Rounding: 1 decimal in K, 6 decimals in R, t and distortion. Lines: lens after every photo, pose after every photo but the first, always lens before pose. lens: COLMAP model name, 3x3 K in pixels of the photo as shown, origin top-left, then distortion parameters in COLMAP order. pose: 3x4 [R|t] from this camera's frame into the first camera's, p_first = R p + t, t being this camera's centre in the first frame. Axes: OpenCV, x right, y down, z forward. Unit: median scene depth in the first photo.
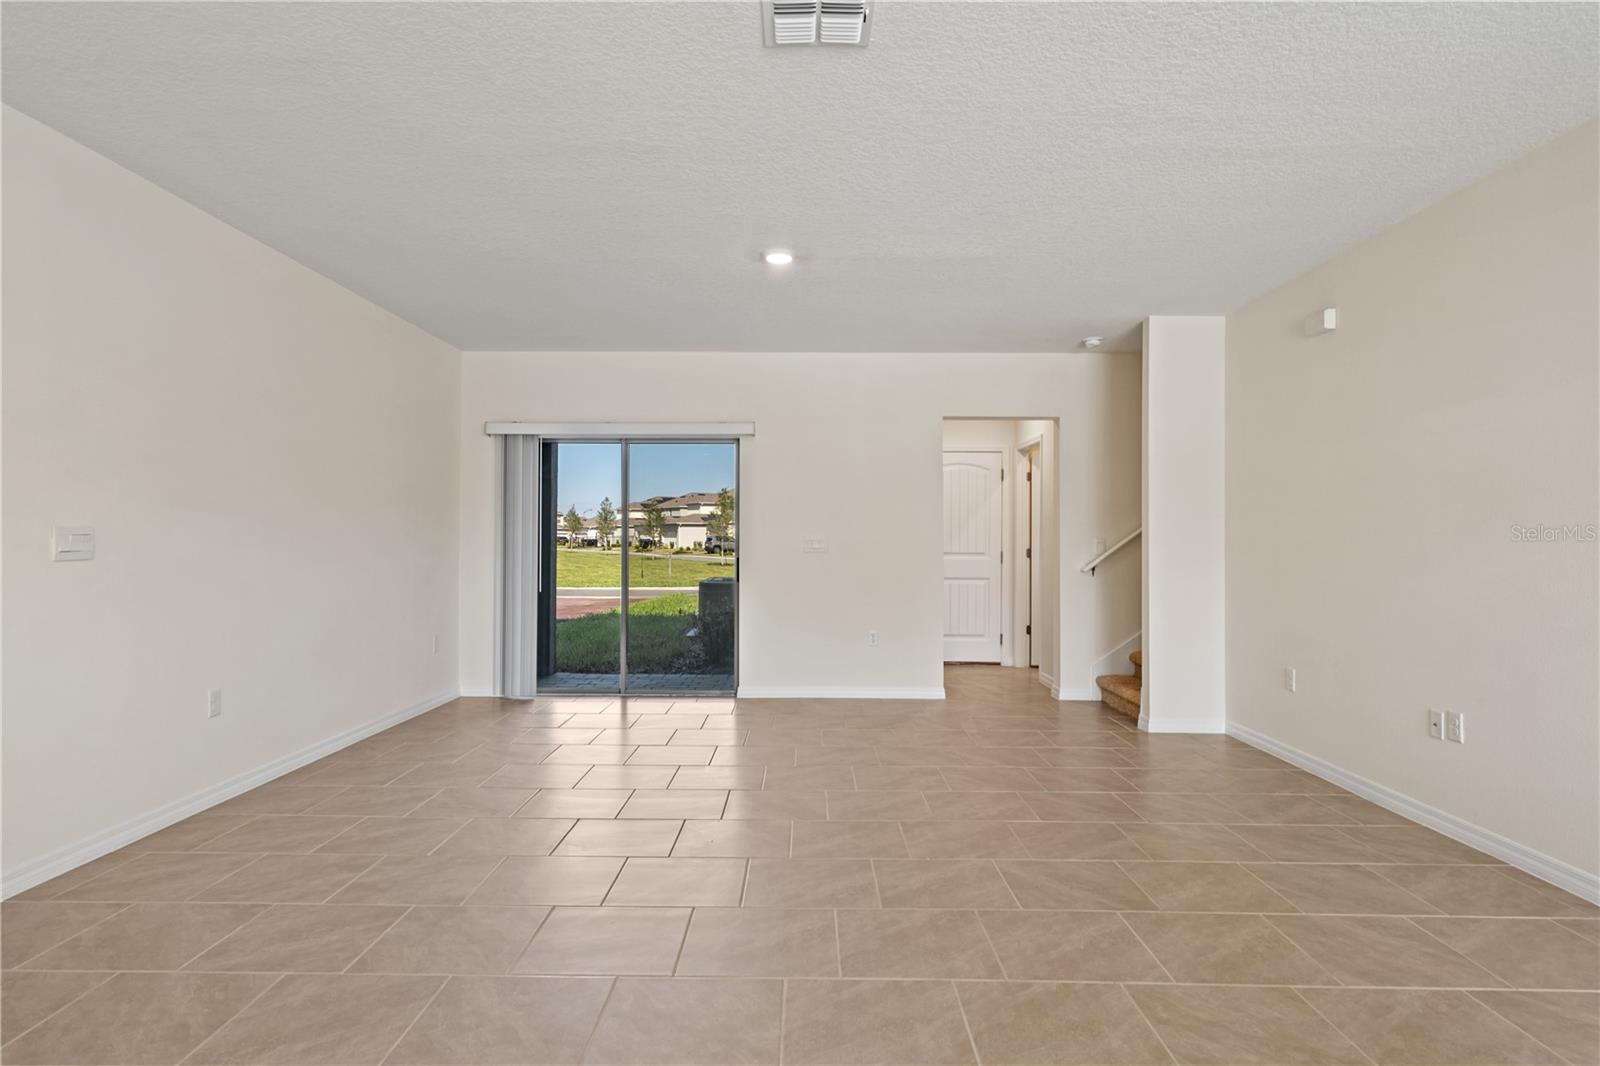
lens RADIAL K [[876.6, 0, 796.2], [0, 876.6, 534.3], [0, 0, 1]] dist [0.005848, 0.000432]
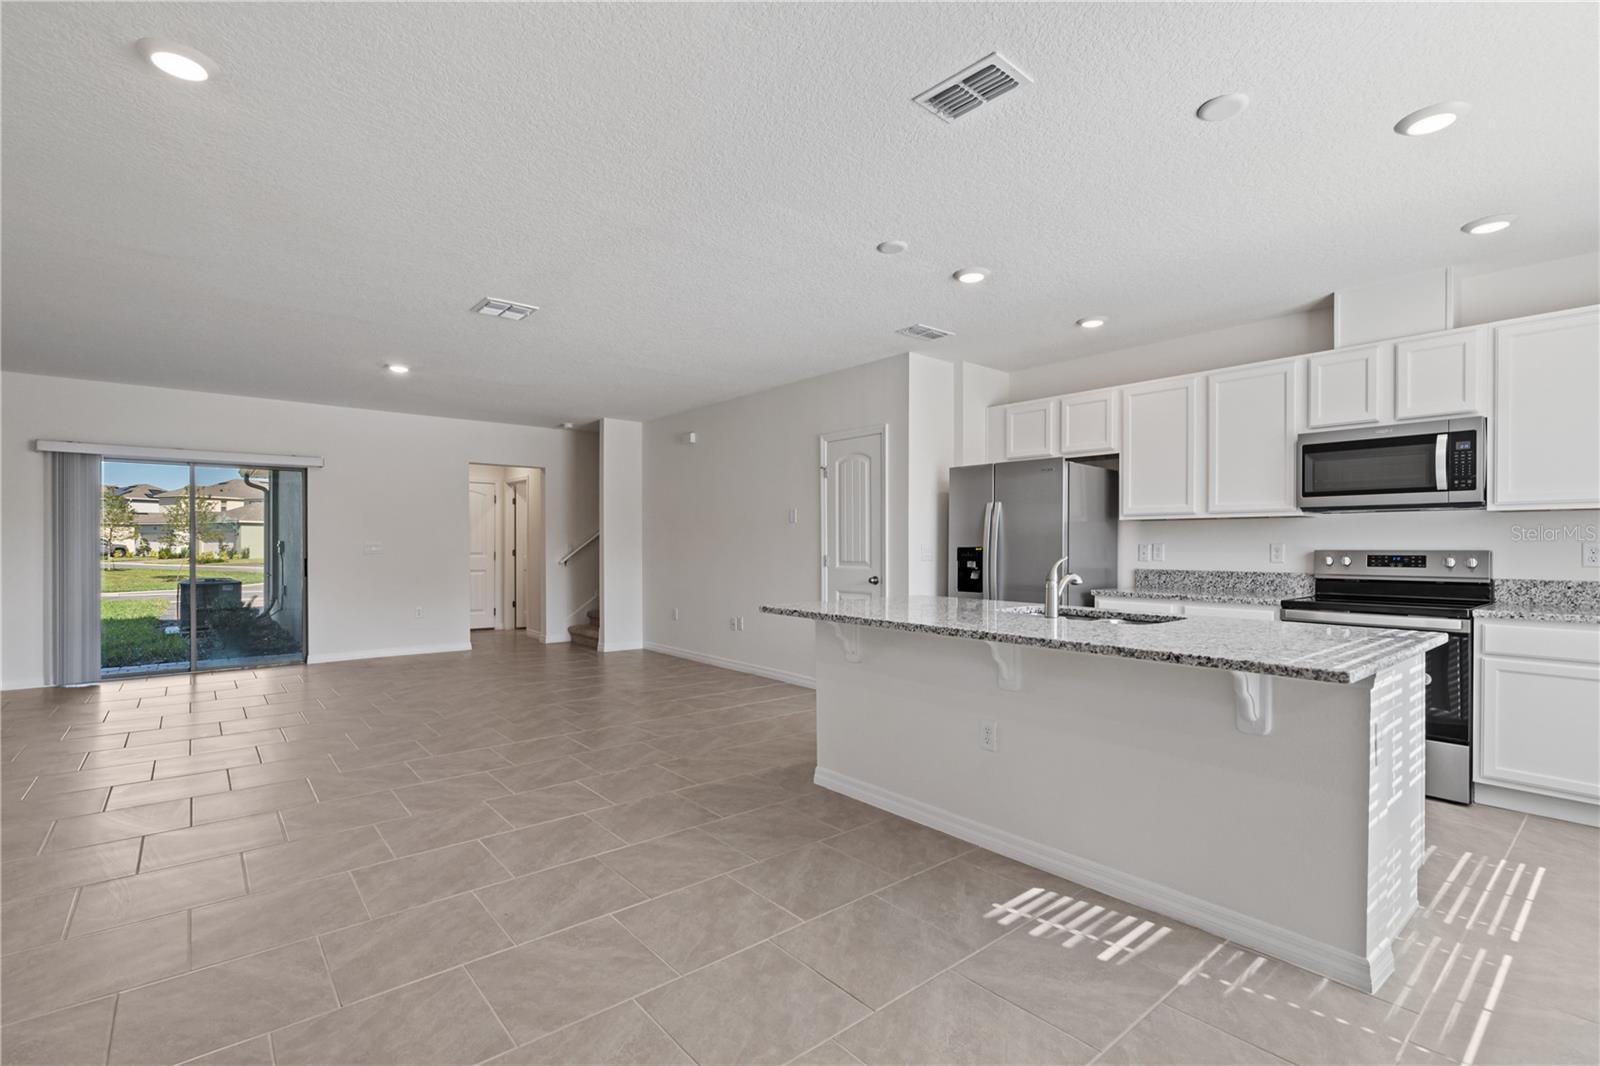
lens RADIAL K [[727.2, 0, 799.5], [0, 727.2, 542.9], [0, 0, 1]] dist [0.000785, 0.000176]
pose [[0.756002, -0.003638, 0.654560, -0.223753], [-0.001241, 0.999975, 0.006990, -0.005971], [-0.654569, -0.006097, 0.755978, -0.317835]]
